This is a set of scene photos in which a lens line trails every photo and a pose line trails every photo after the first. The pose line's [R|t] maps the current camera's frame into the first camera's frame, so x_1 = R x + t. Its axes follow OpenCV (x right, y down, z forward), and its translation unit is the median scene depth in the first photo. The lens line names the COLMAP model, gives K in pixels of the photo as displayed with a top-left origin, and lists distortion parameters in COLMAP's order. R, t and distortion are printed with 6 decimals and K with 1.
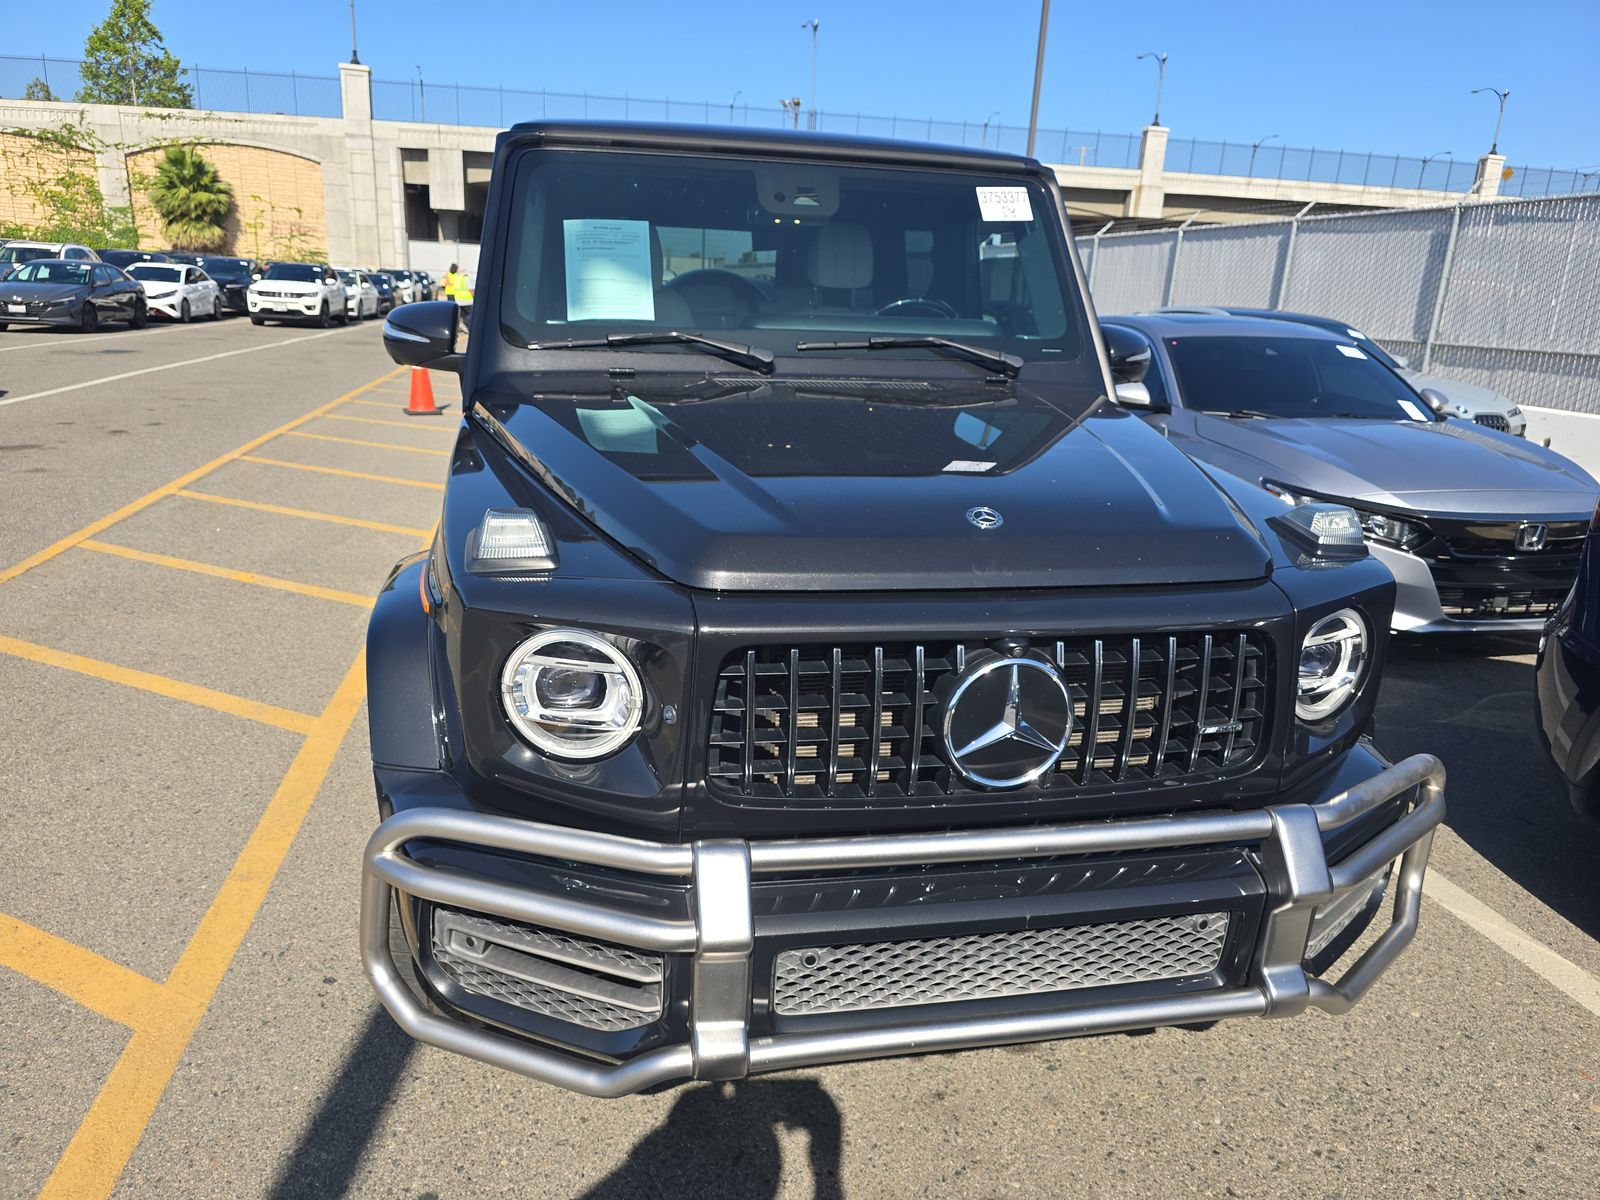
lens RADIAL K [[1090.6, 0, 807.0], [0, 1090.6, 608.5], [0, 0, 1]] dist [0.022186, -0.017937]
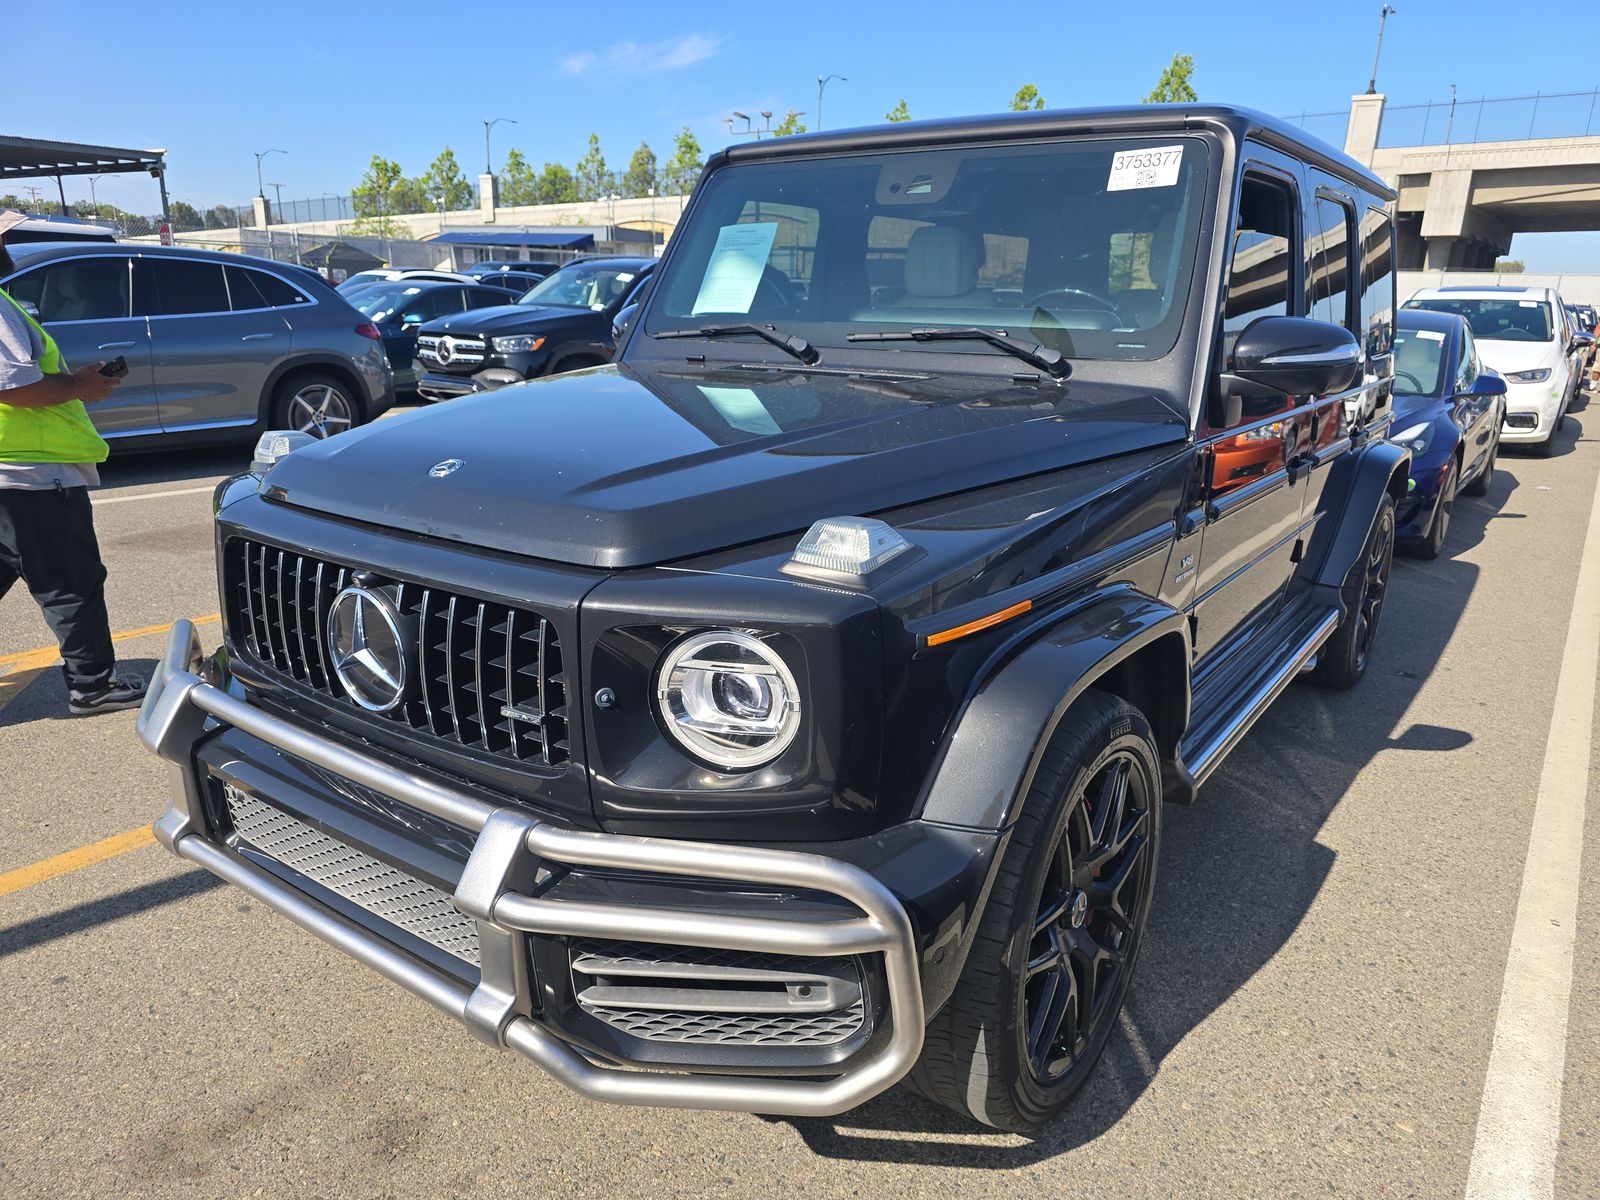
lens RADIAL K [[1090.6, 0, 807.0], [0, 1090.6, 608.5], [0, 0, 1]] dist [0.022186, -0.017937]
pose [[0.676517, 0.177003, -0.714839, 0.714379], [-0.198775, 0.978546, 0.054181, -0.046776], [0.709093, 0.105438, 0.697187, 0.313125]]
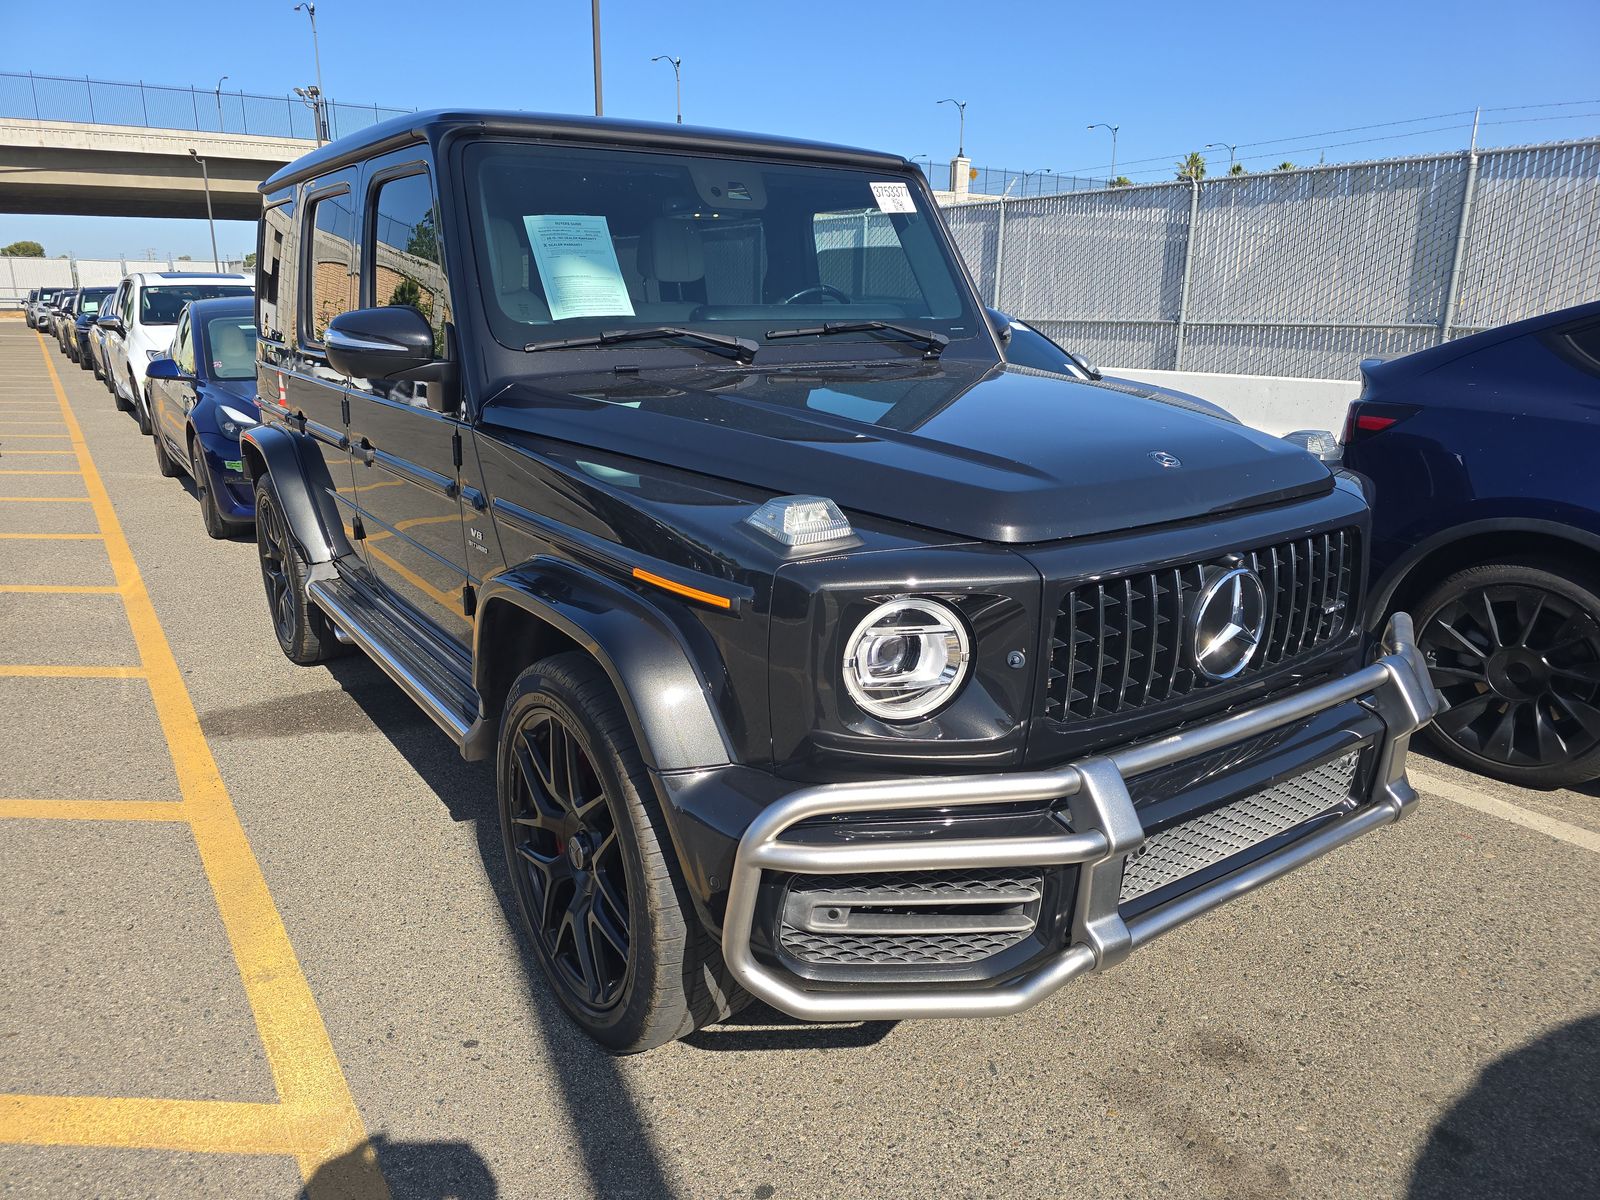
lens RADIAL K [[1082.5, 0, 804.8], [0, 1082.5, 604.0], [0, 0, 1]] dist [0.021790, -0.007851]
pose [[0.919110, -0.141790, 0.367603, -0.393381], [0.141347, 0.989556, 0.028280, -0.010051], [-0.367774, 0.025967, 0.929553, 0.031748]]
